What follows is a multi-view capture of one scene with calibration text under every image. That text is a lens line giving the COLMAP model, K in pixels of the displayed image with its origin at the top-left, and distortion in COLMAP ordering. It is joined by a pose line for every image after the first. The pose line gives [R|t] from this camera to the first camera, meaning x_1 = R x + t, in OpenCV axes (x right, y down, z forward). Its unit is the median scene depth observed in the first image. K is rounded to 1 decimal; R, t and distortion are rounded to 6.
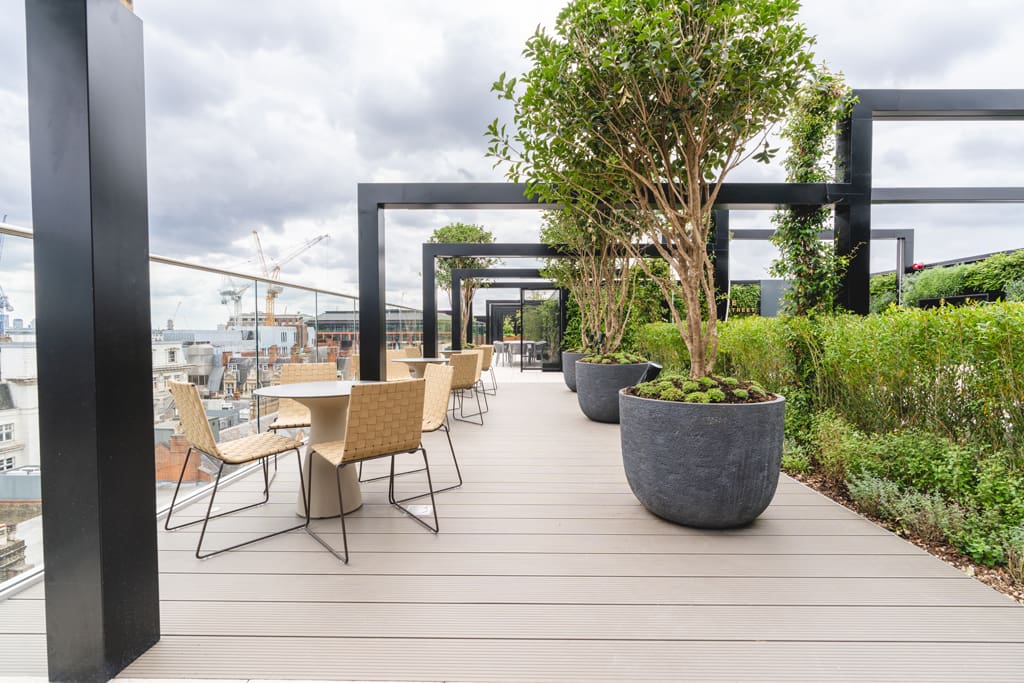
lens RADIAL K [[469.0, 0, 518.5], [0, 469.0, 344.4], [0, 0, 1]] dist [-0.000468, -0.000035]
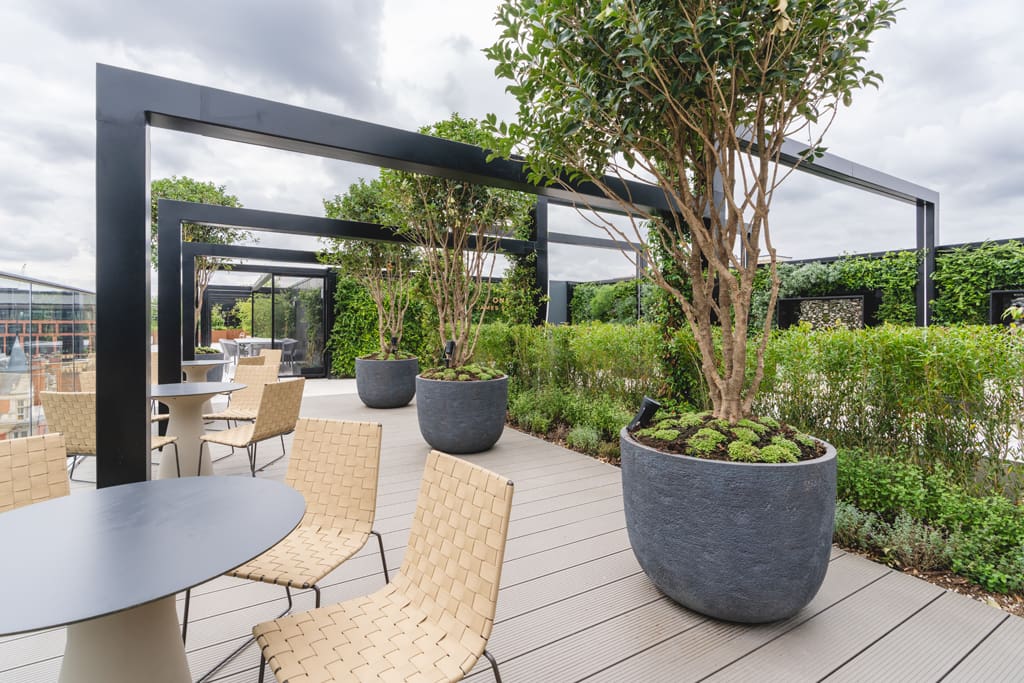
lens RADIAL K [[479.9, 0, 497.1], [0, 479.9, 321.3], [0, 0, 1]] dist [0.001860, 0.000522]
pose [[0.853432, 0.006231, 0.521167, -0.168214], [0.006981, 0.999702, -0.023384, -0.035049], [-0.521158, 0.023595, 0.853134, 0.233992]]
